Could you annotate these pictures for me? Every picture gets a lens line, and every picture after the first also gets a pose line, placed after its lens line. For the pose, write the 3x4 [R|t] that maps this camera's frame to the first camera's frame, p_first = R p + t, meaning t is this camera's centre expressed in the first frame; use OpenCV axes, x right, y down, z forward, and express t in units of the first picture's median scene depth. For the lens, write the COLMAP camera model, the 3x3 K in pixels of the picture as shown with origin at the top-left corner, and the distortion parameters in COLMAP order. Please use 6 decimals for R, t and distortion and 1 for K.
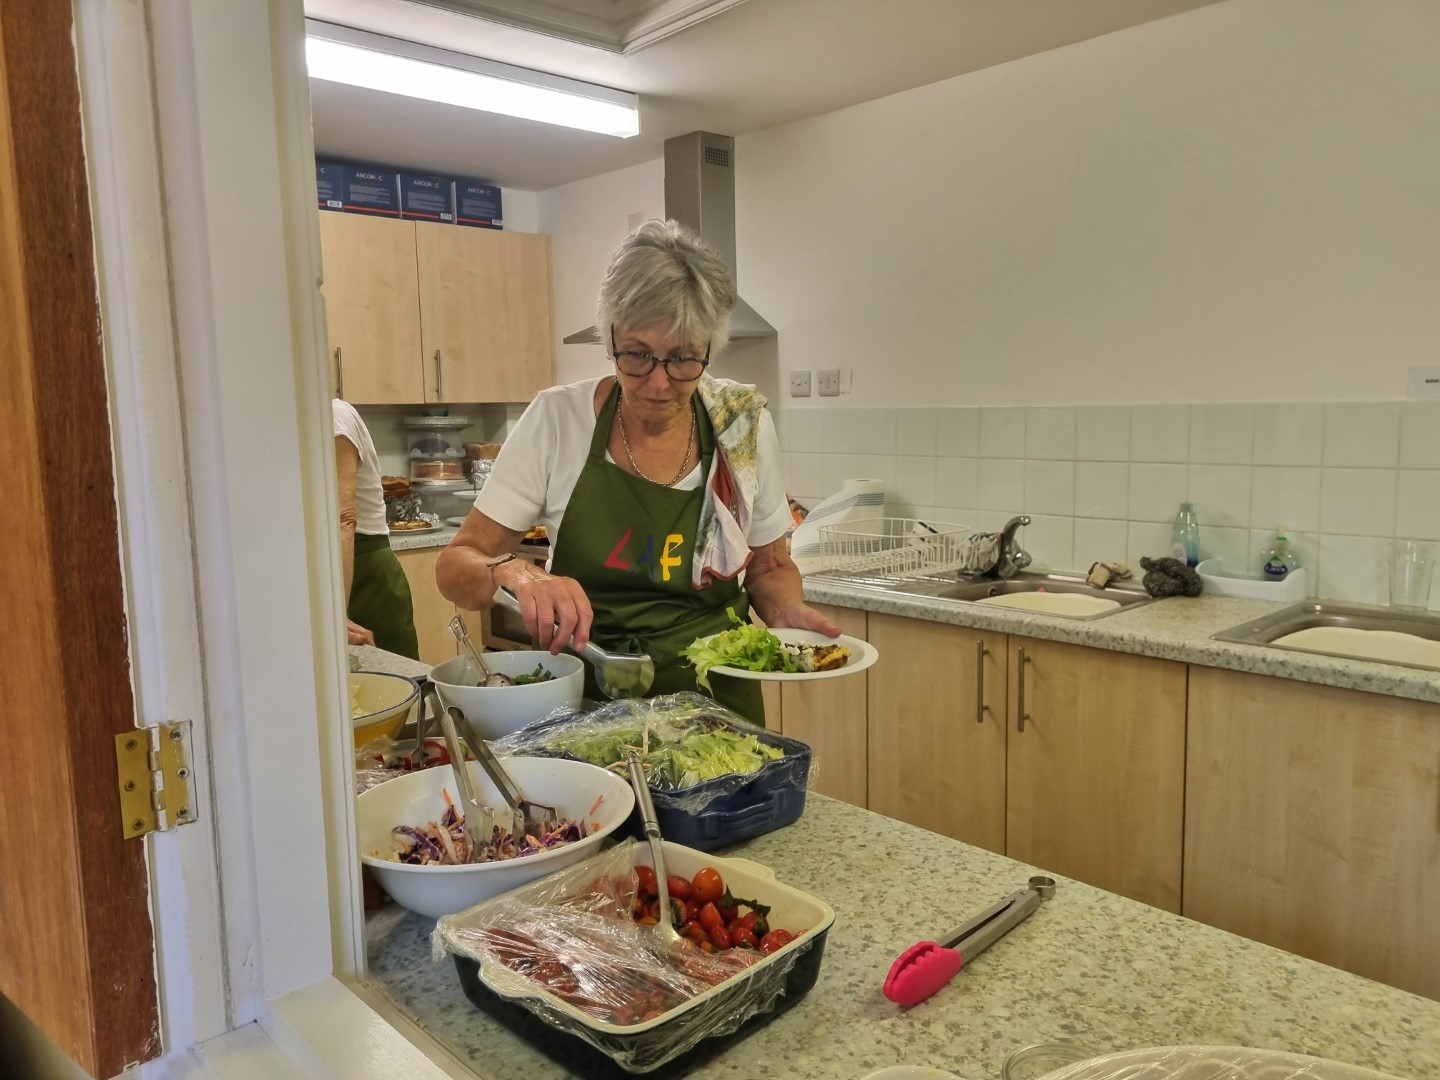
lens RADIAL K [[1096.8, 0, 731.2], [0, 1096.8, 537.8], [0, 0, 1]] dist [0.066781, -0.062261]
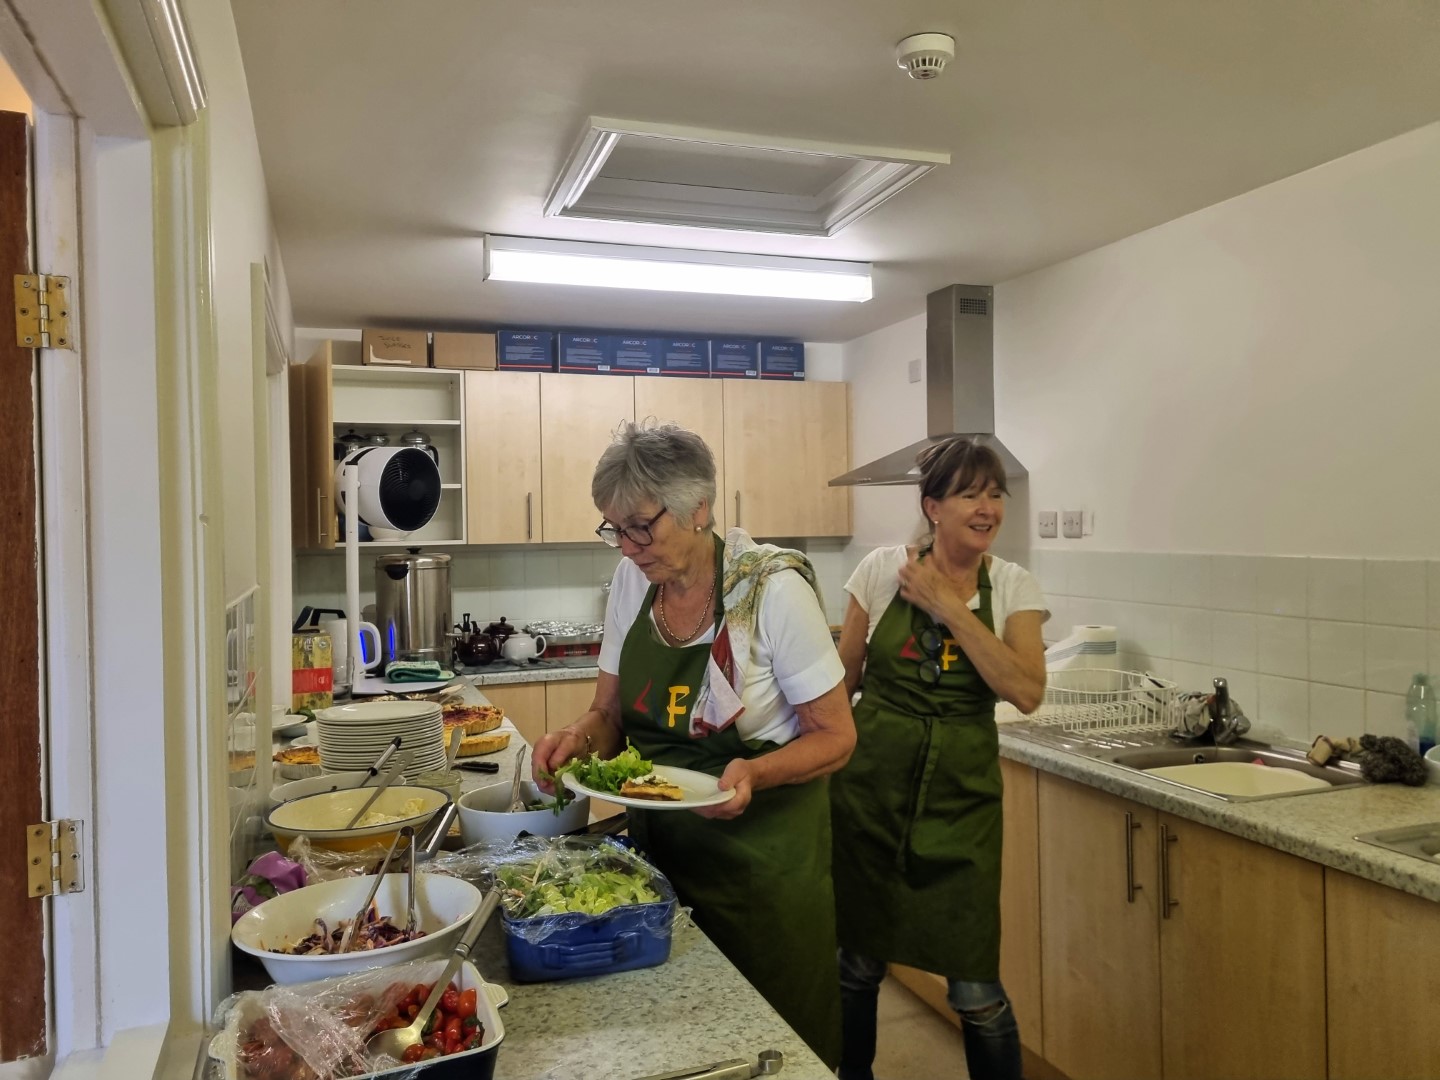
lens RADIAL K [[1096.8, 0, 731.2], [0, 1096.8, 537.8], [0, 0, 1]] dist [0.066781, -0.062261]
pose [[0.921074, 0.006121, -0.389338, 0.252954], [-0.046196, 0.994533, -0.093652, -0.031156], [0.386636, 0.104246, 0.916321, -0.014998]]
